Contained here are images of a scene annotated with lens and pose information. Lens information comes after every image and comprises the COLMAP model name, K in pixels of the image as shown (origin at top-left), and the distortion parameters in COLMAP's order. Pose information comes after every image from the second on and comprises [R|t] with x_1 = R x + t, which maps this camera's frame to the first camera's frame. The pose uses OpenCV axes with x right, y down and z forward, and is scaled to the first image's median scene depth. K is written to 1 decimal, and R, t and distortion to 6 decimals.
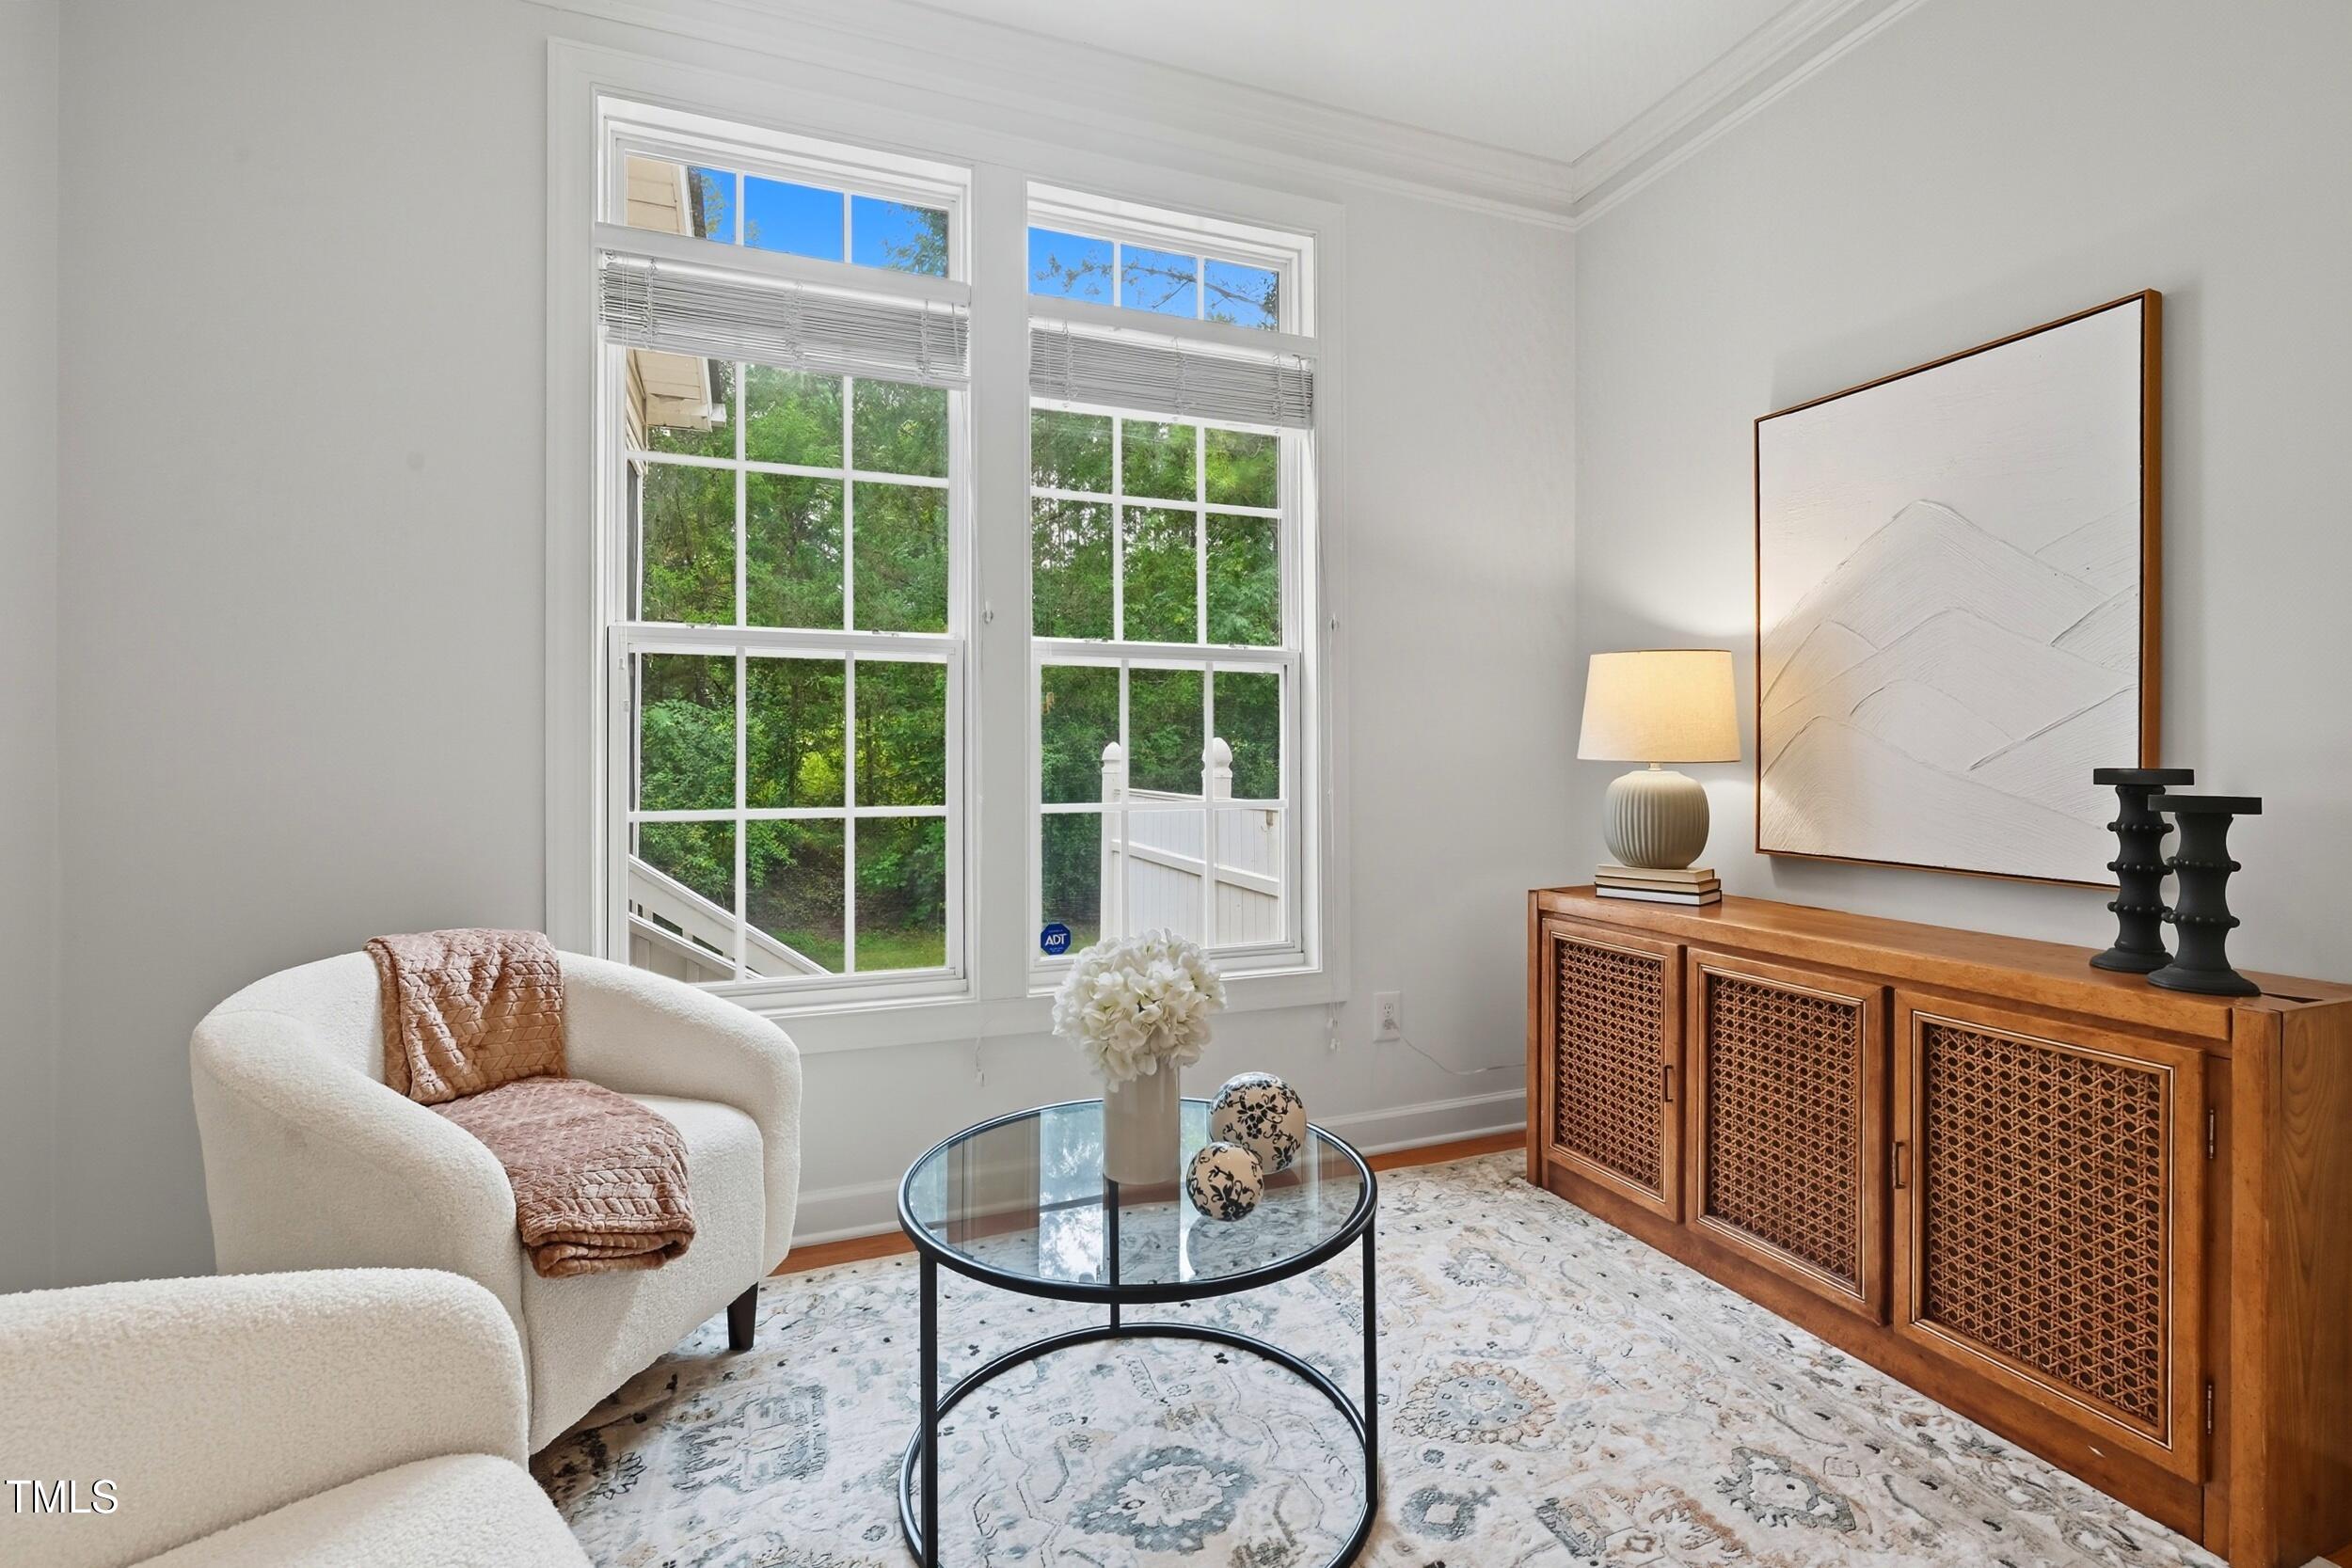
lens RADIAL K [[1042.7, 0, 1185.7], [0, 1042.7, 762.5], [0, 0, 1]] dist [-0.001769, 0.001029]
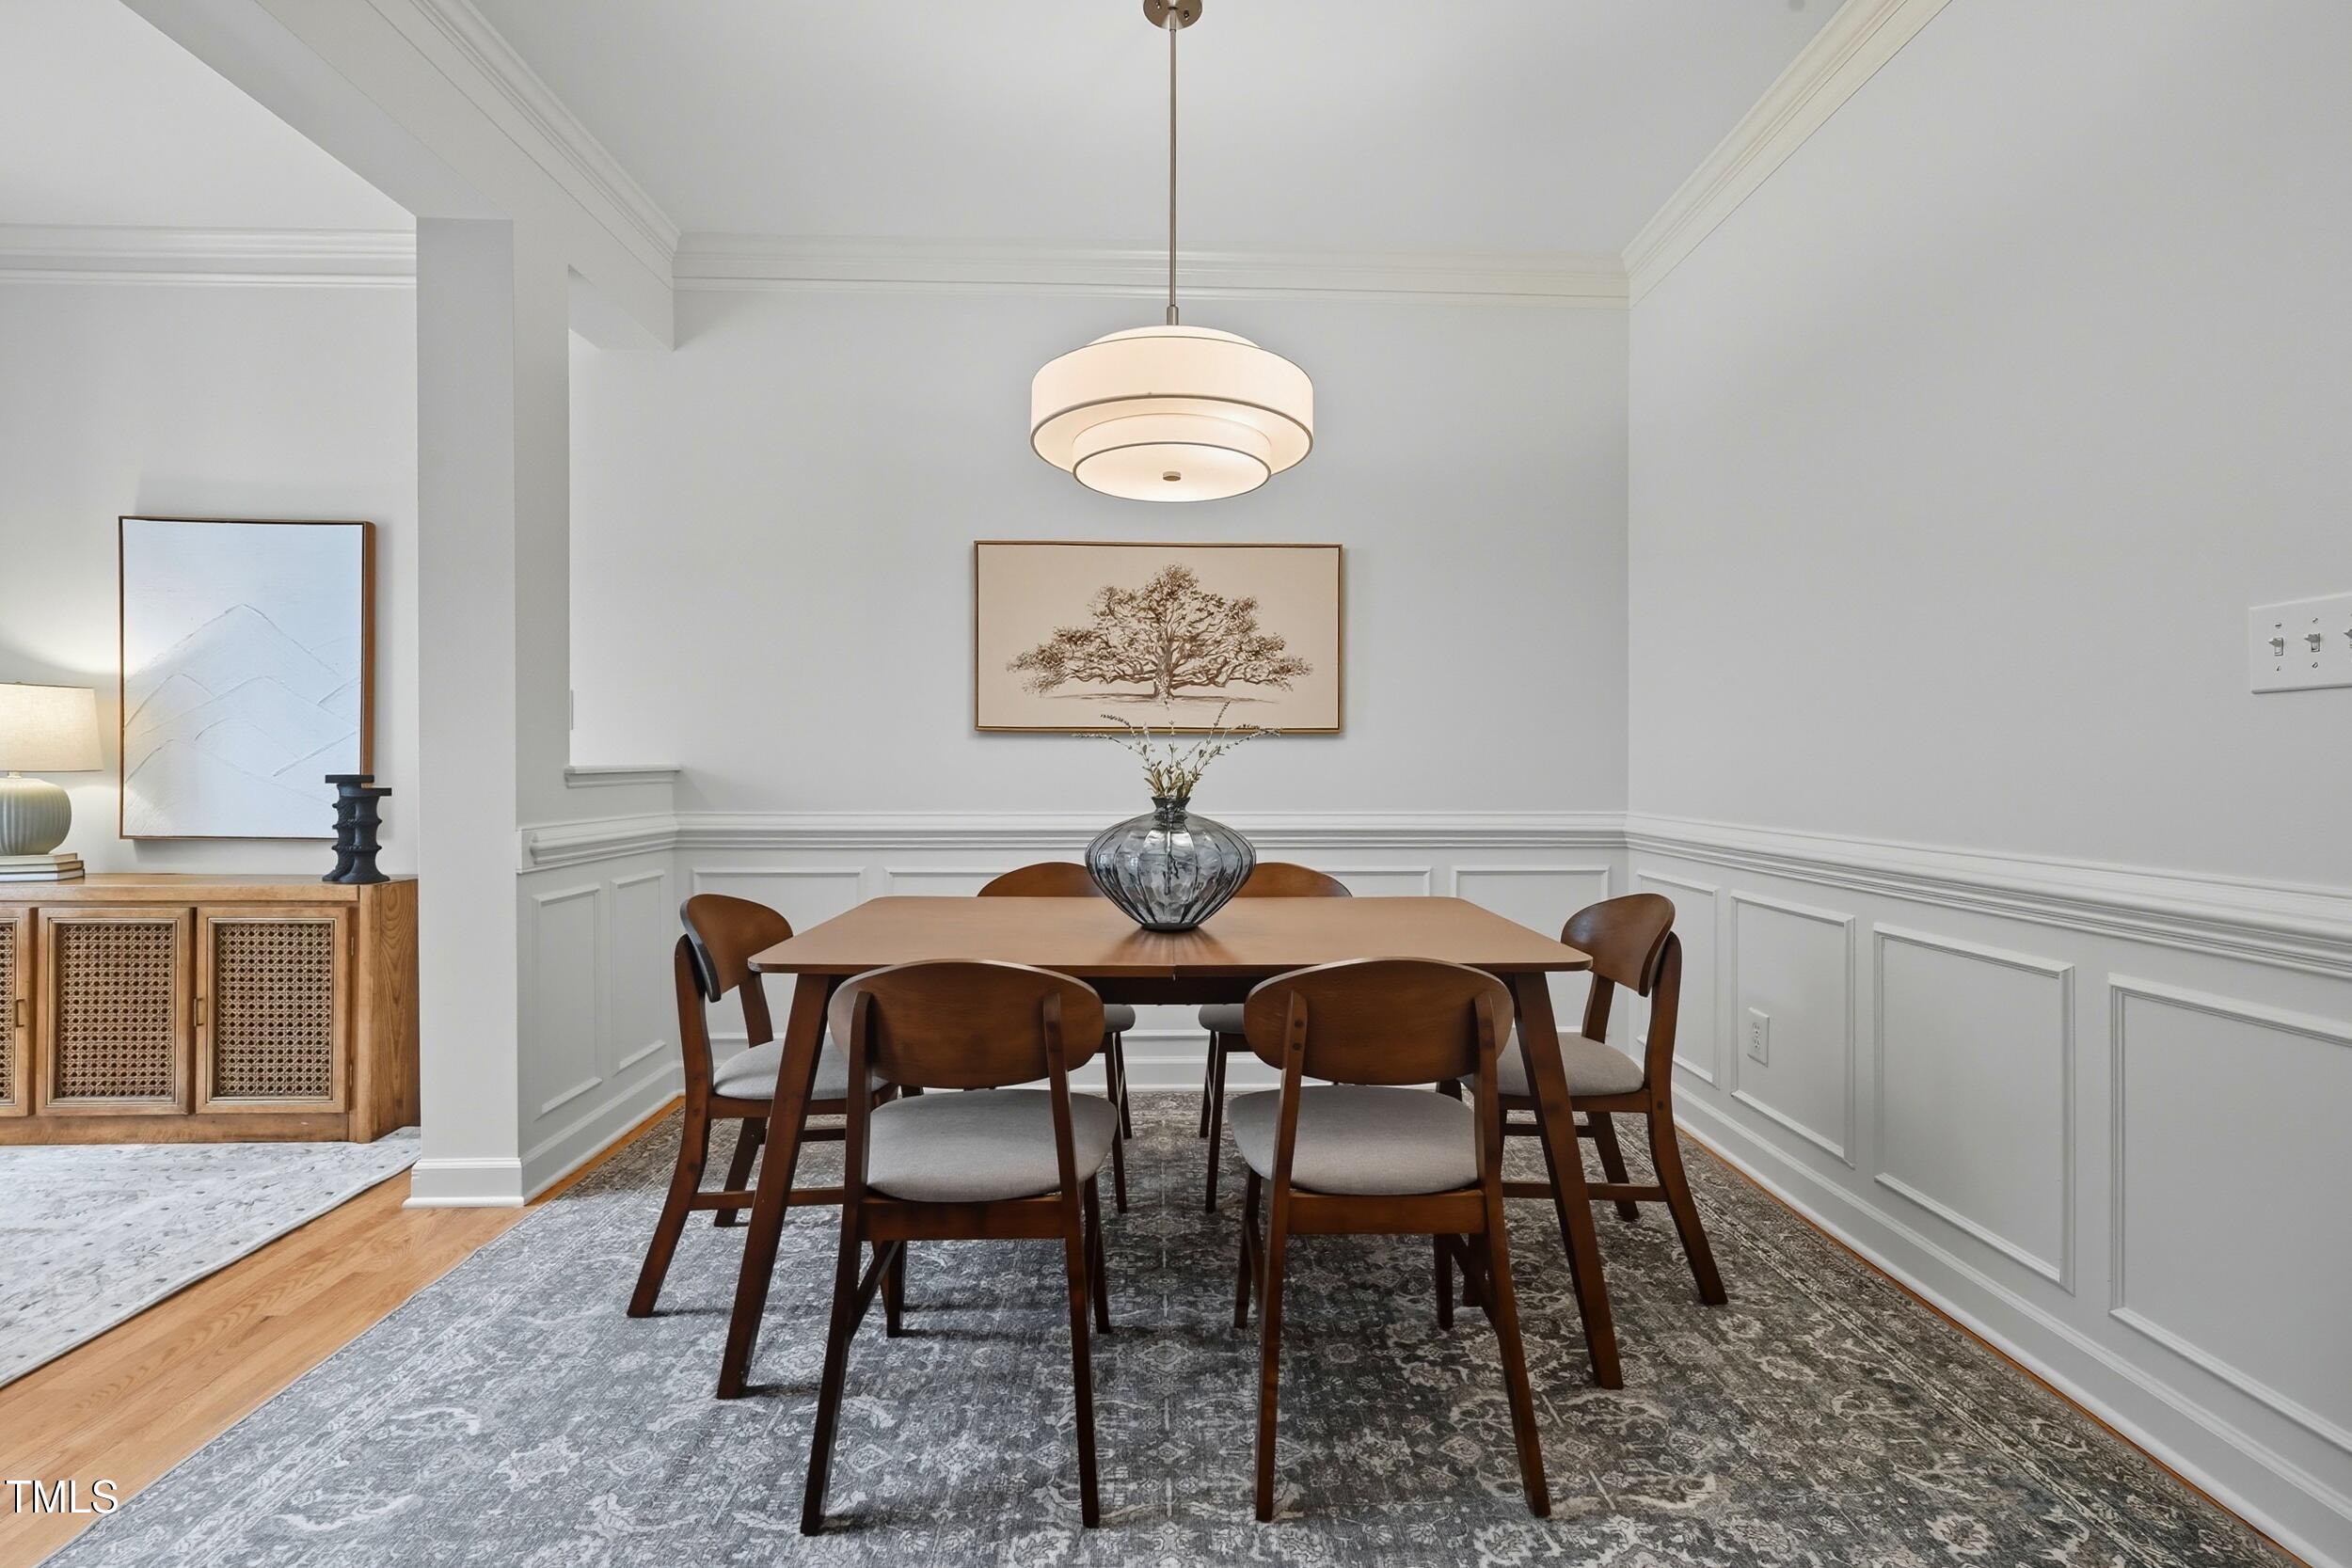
lens RADIAL K [[1042.7, 0, 1185.7], [0, 1042.7, 762.5], [0, 0, 1]] dist [-0.001769, 0.001029]
pose [[0.337574, 0.004199, 0.941290, -0.358697], [-0.000550, 0.999991, -0.004263, -0.008779], [-0.941299, 0.000921, 0.337573, -1.058955]]
